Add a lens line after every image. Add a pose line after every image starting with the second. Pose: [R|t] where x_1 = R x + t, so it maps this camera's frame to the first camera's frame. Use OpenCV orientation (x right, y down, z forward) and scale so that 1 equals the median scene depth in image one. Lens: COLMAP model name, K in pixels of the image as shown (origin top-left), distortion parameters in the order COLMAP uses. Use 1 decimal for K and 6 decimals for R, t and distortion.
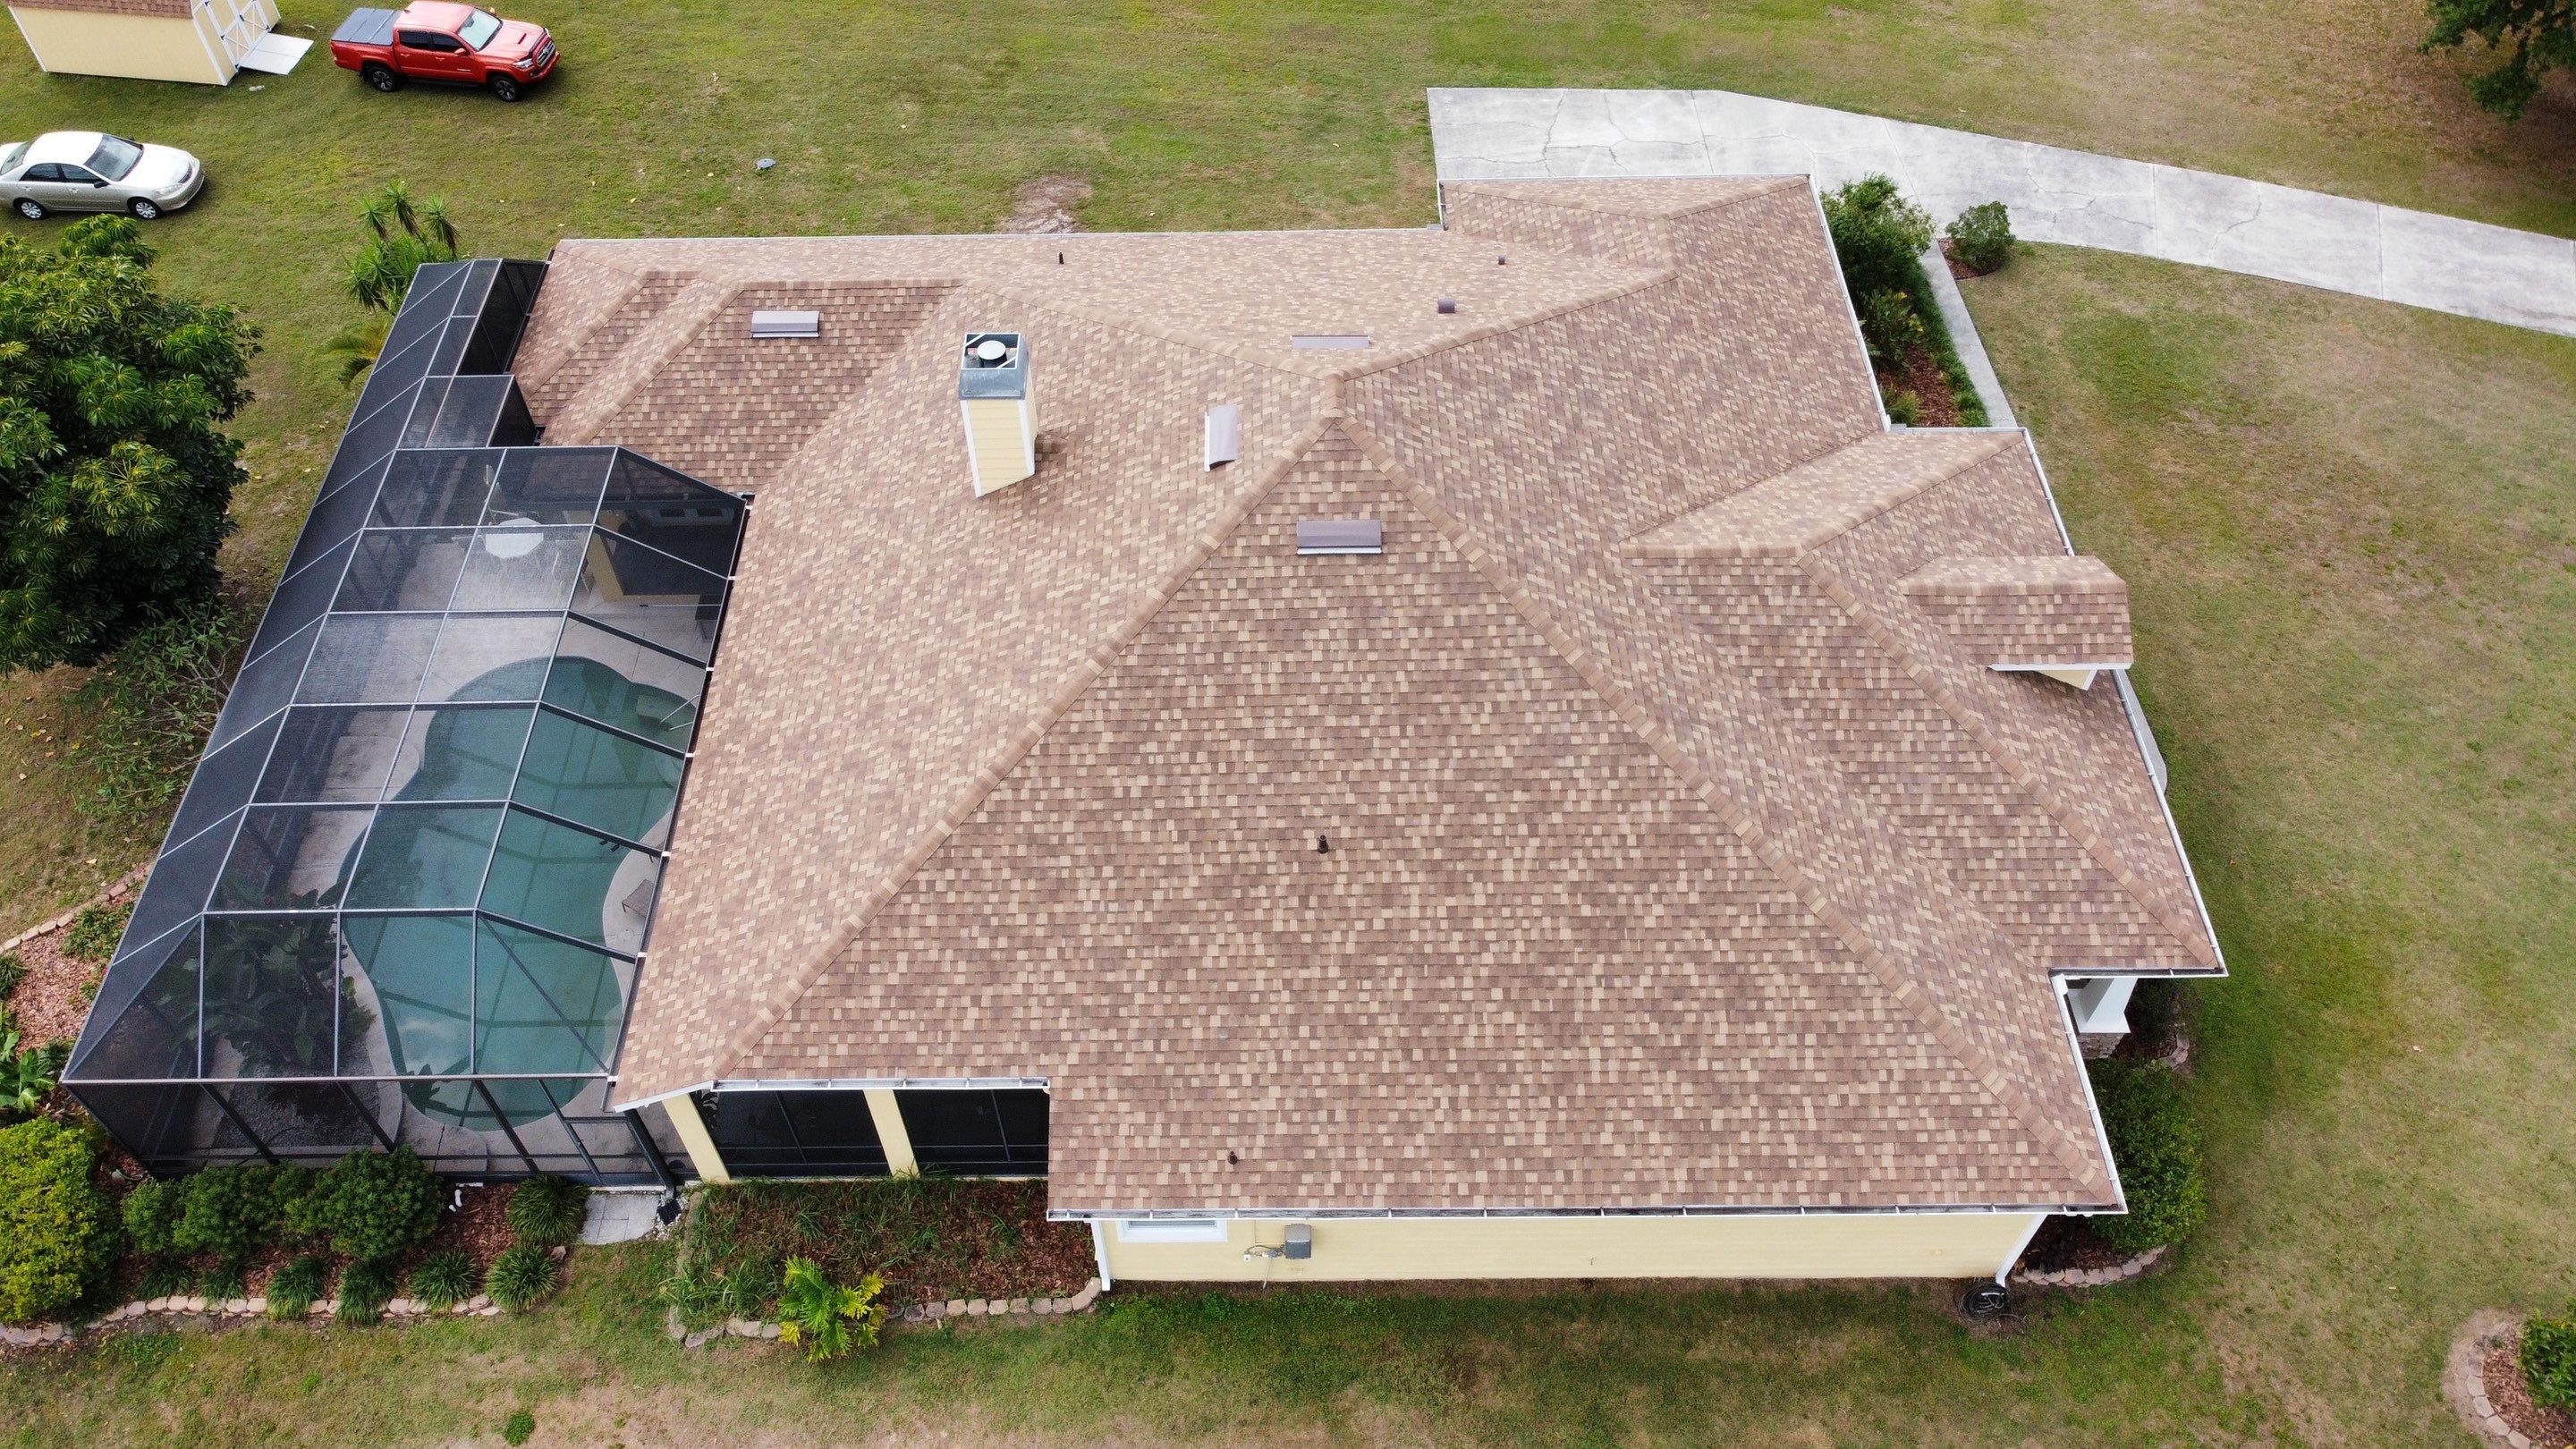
lens RADIAL K [[1940.6, 0, 1223.0], [0, 1940.6, 689.3], [0, 0, 1]] dist [-0.000269, -0.008321]
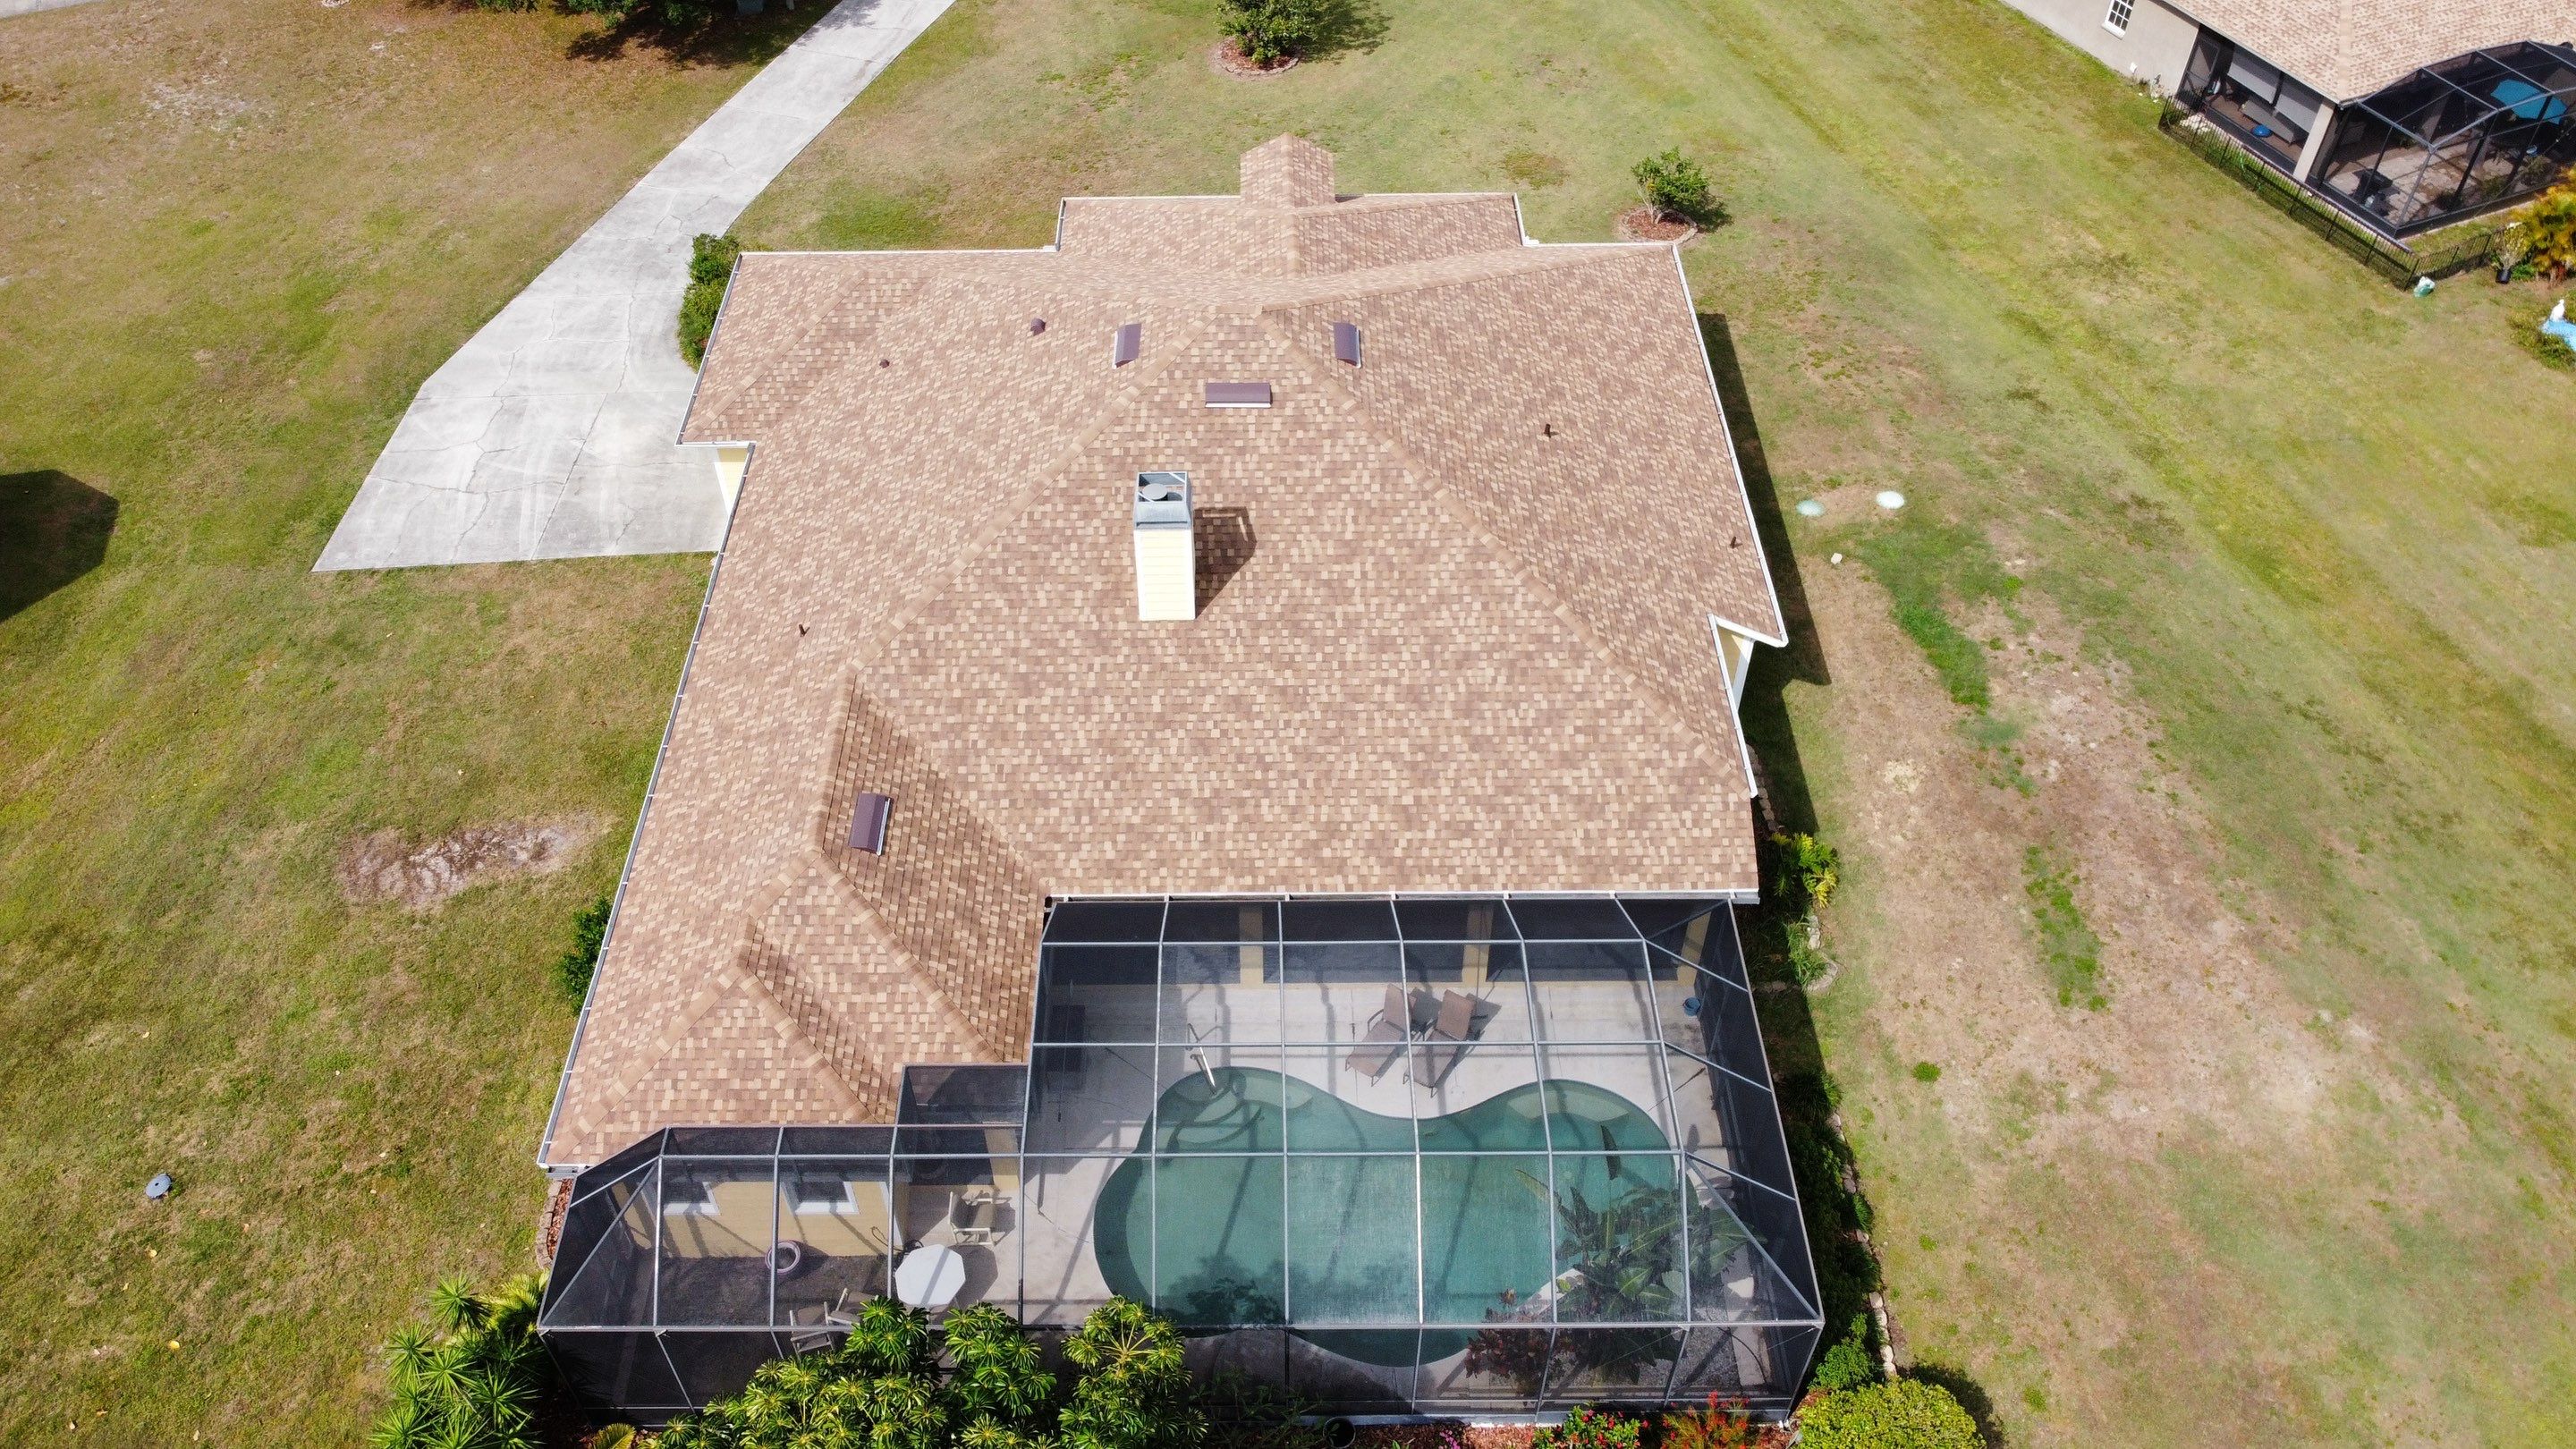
lens RADIAL K [[1994.5, 0, 1237.0], [0, 1994.5, 700.9], [0, 0, 1]] dist [-0.008551, -0.005123]
pose [[-0.004702, -0.685087, 0.728446, -1.127832], [0.776300, 0.456683, 0.434510, -0.631521], [-0.630346, 0.567536, 0.529686, 0.460593]]
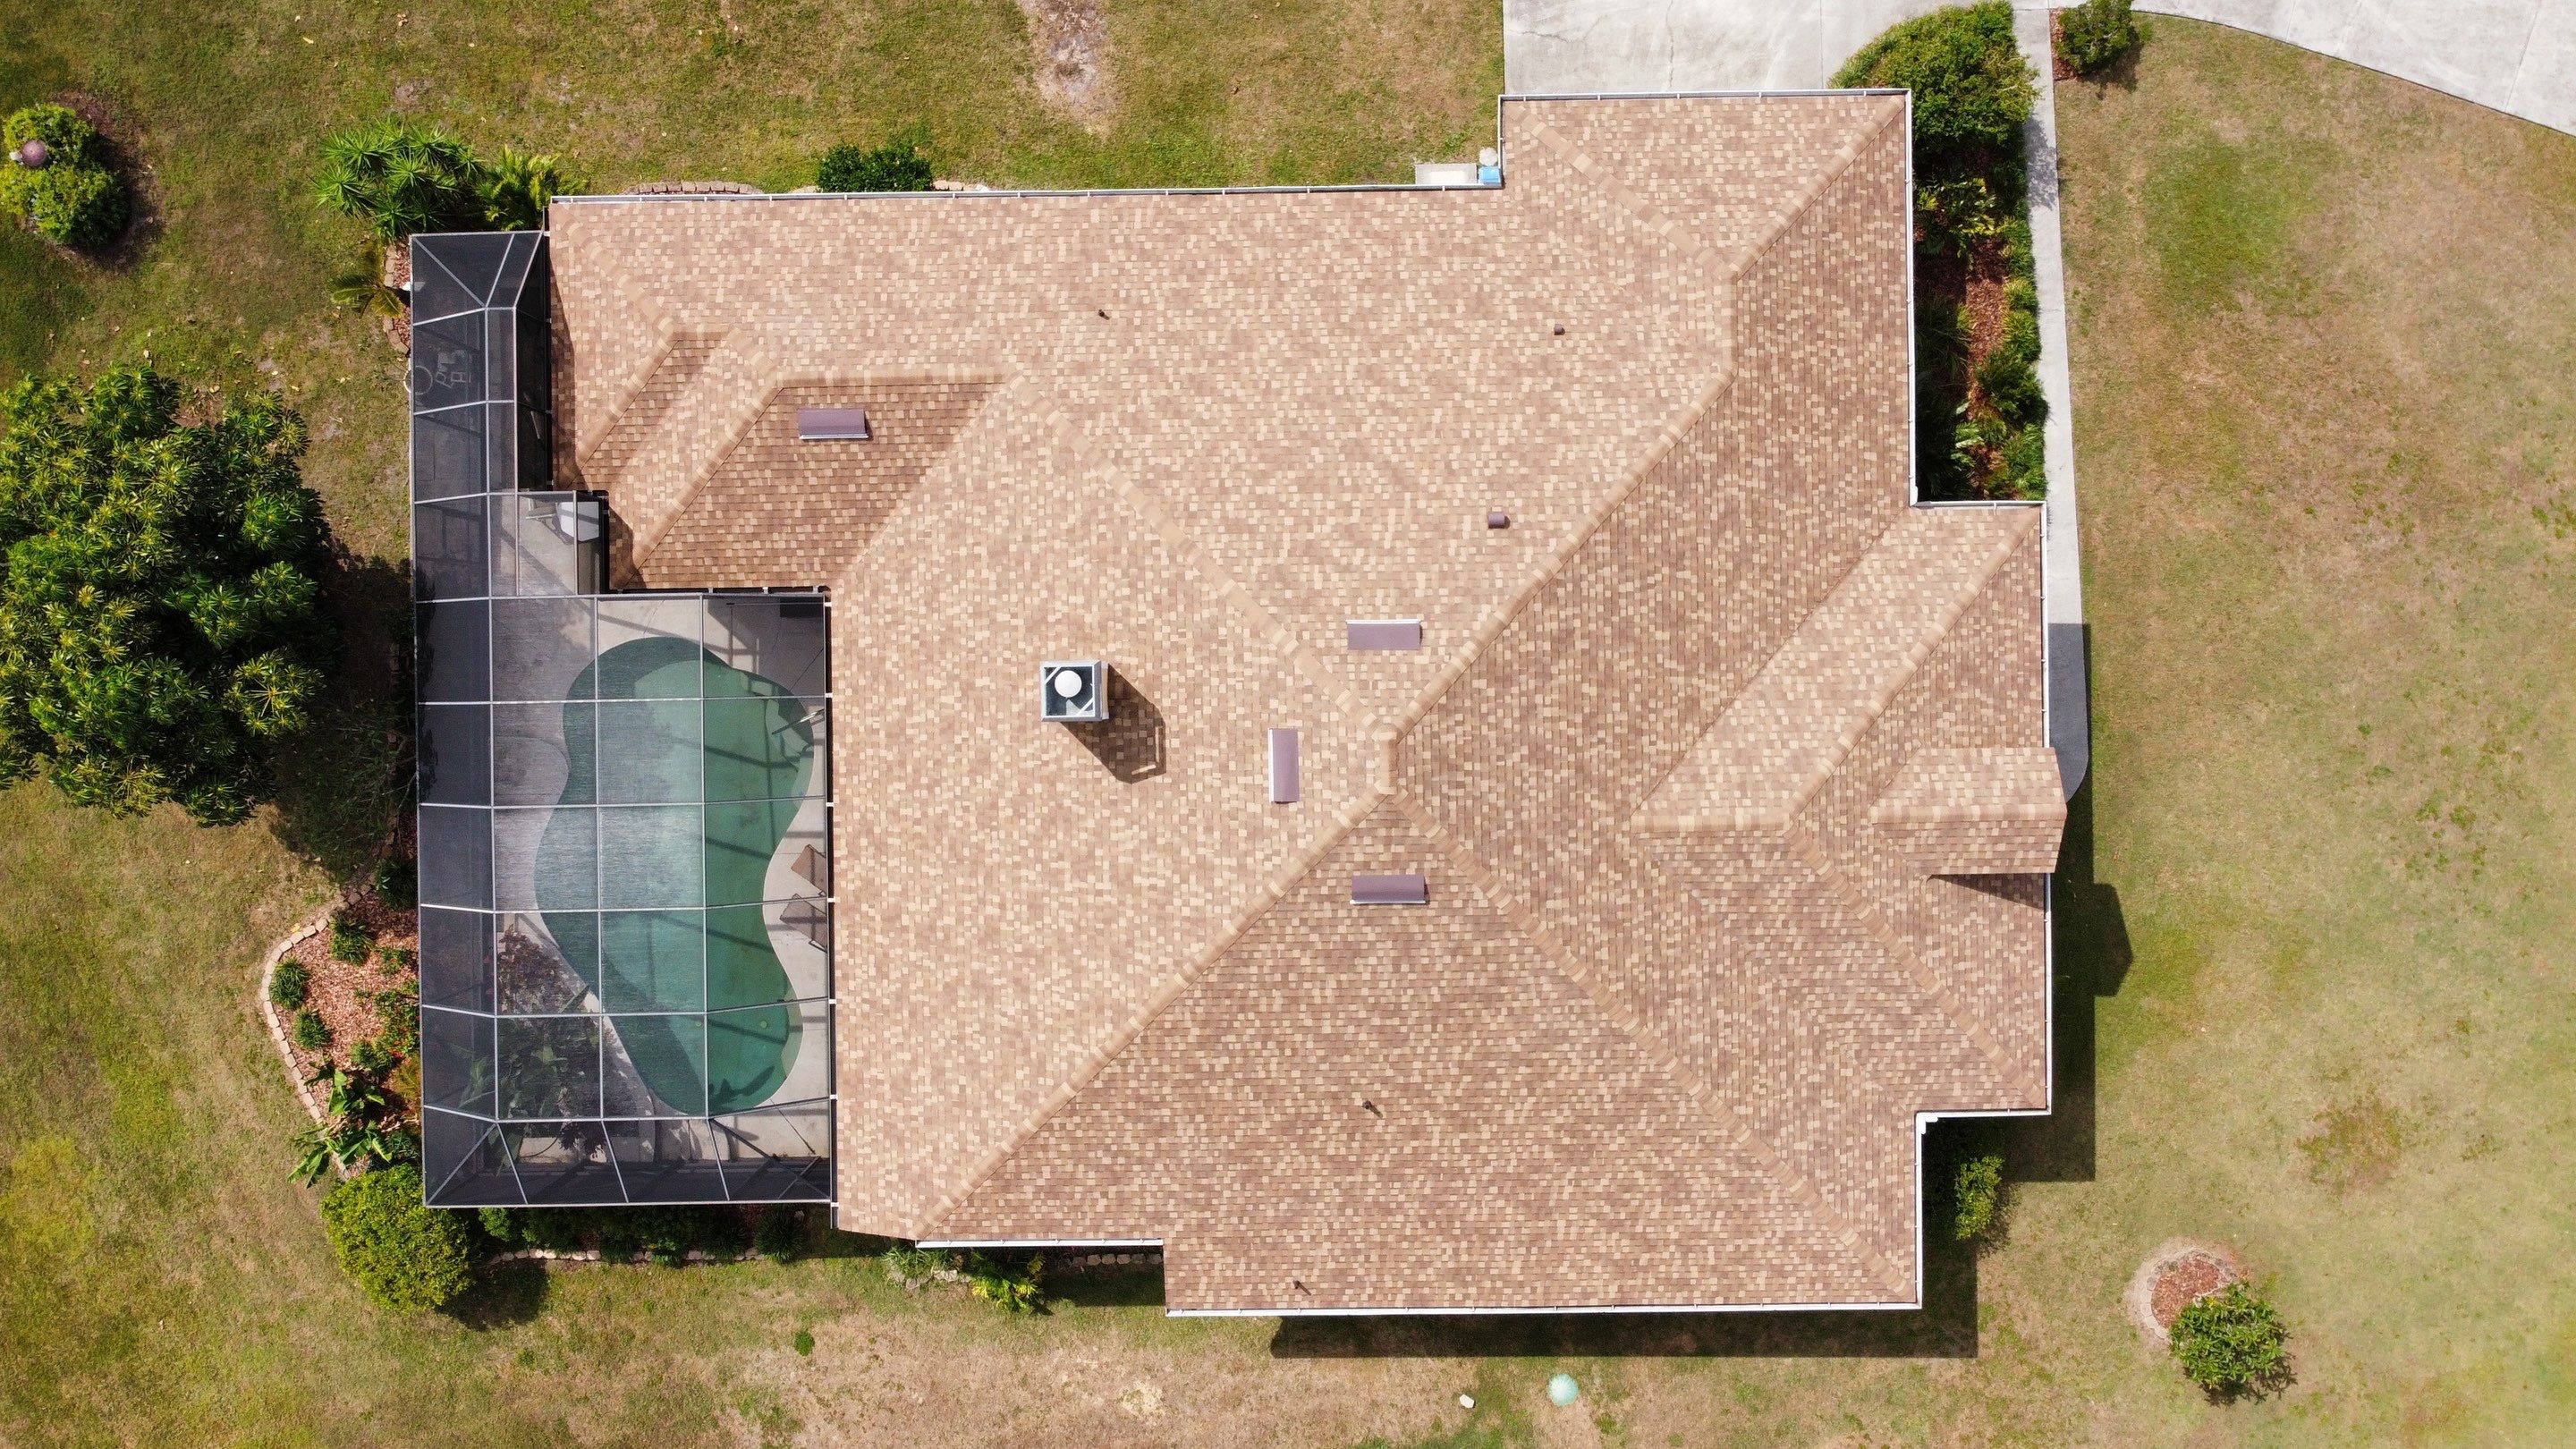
lens RADIAL K [[1940.6, 0, 1223.0], [0, 1940.6, 689.3], [0, 0, 1]] dist [-0.000269, -0.008321]
pose [[0.999738, -0.022388, 0.004693, -0.042244], [0.014111, 0.765059, 0.643806, -0.930254], [-0.018004, -0.643571, 0.765174, 0.190250]]
